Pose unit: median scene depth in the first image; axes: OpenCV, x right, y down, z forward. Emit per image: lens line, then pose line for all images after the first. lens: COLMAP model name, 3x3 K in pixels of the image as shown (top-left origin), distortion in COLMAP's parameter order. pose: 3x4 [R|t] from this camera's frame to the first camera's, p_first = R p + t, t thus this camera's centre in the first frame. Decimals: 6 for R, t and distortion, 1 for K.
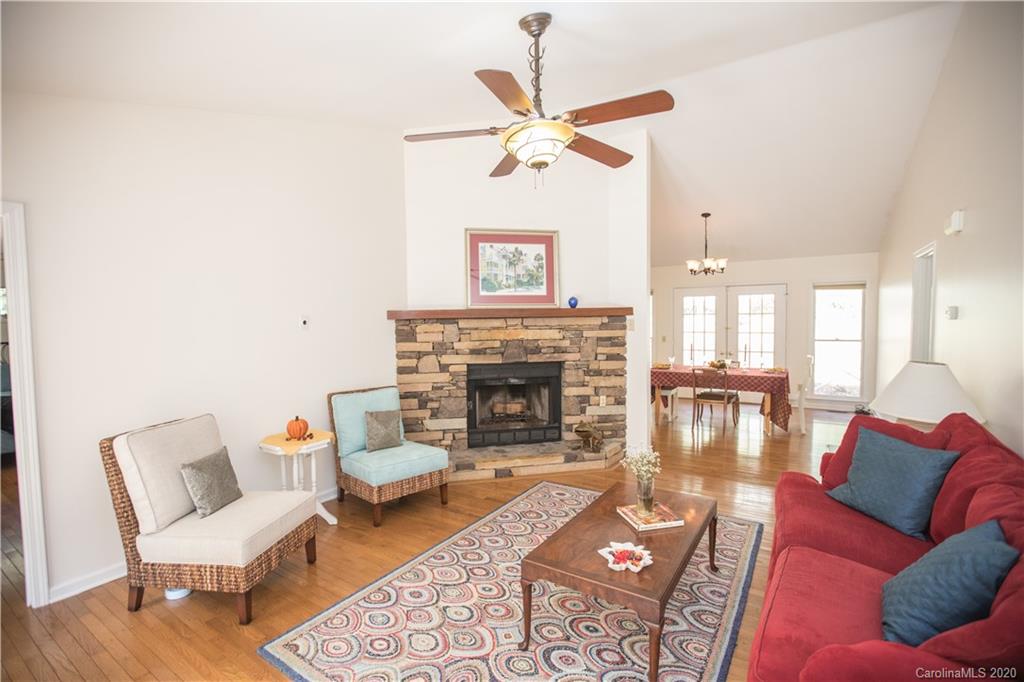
lens RADIAL K [[467.7, 0, 512.0], [0, 467.7, 341.0], [0, 0, 1]] dist [-0.003380, -0.000530]
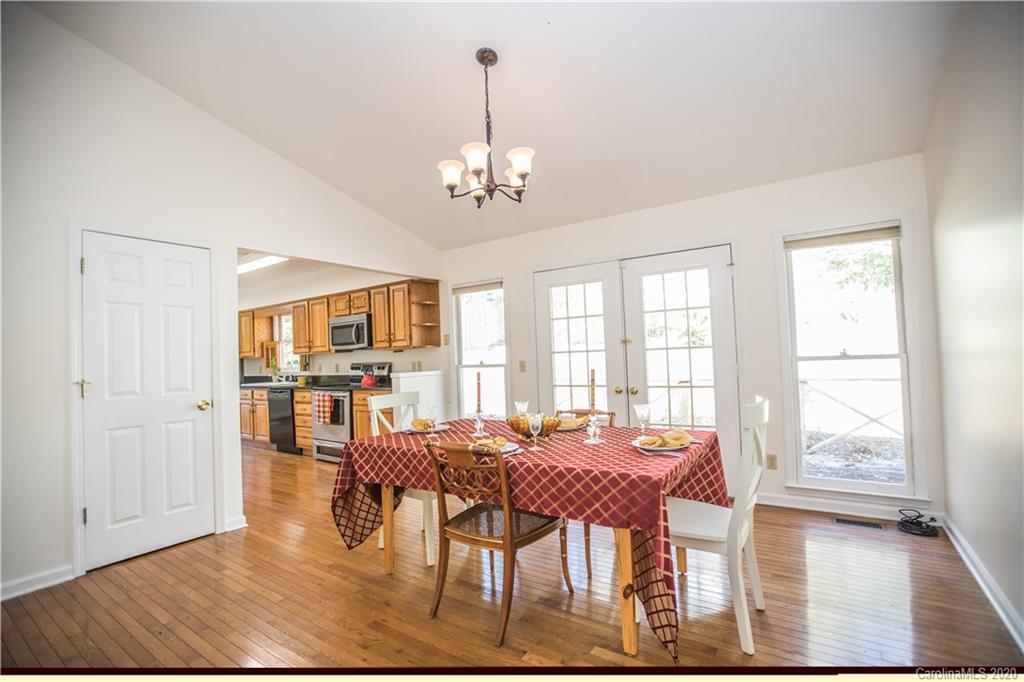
lens RADIAL K [[455.8, 0, 512.0], [0, 455.8, 341.0], [0, 0, 1]] dist [-0.000001, 0.000221]
pose [[0.999032, -0.031651, -0.030554, 0.367840], [0.029091, 0.996299, -0.080881, 0.009664], [0.033001, 0.079914, 0.996255, 0.520750]]
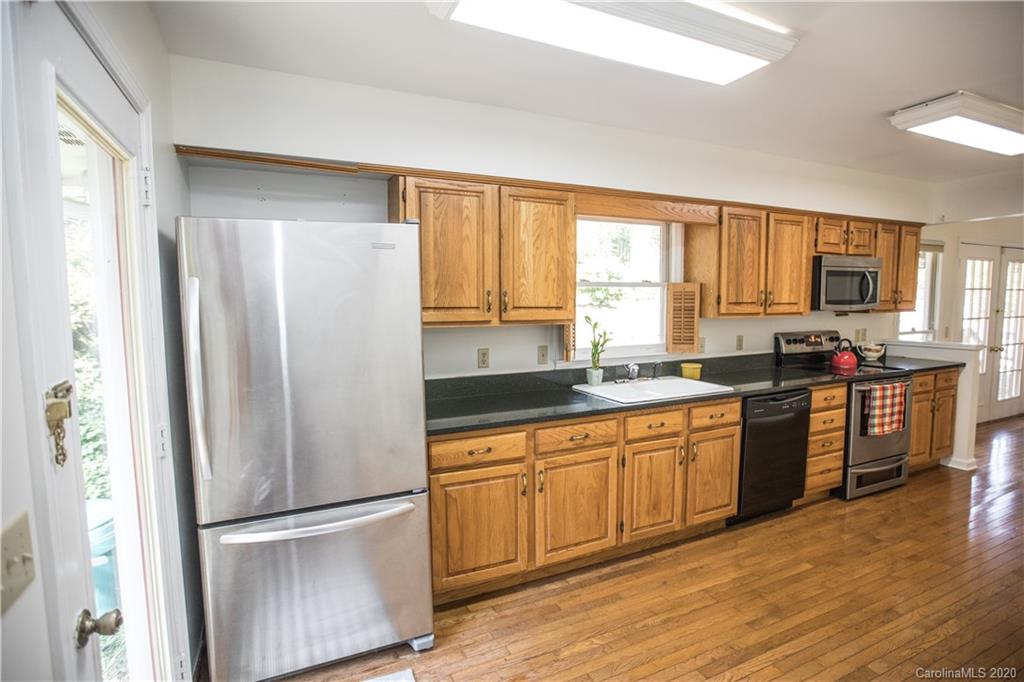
lens RADIAL K [[490.2, 0, 512.0], [0, 490.2, 341.0], [0, 0, 1]] dist [-0.002045, -0.000236]
pose [[0.519698, -0.070183, 0.851462, -0.486416], [0.045249, 0.997482, 0.054601, -0.054309], [-0.853151, 0.010152, 0.521565, 1.253222]]
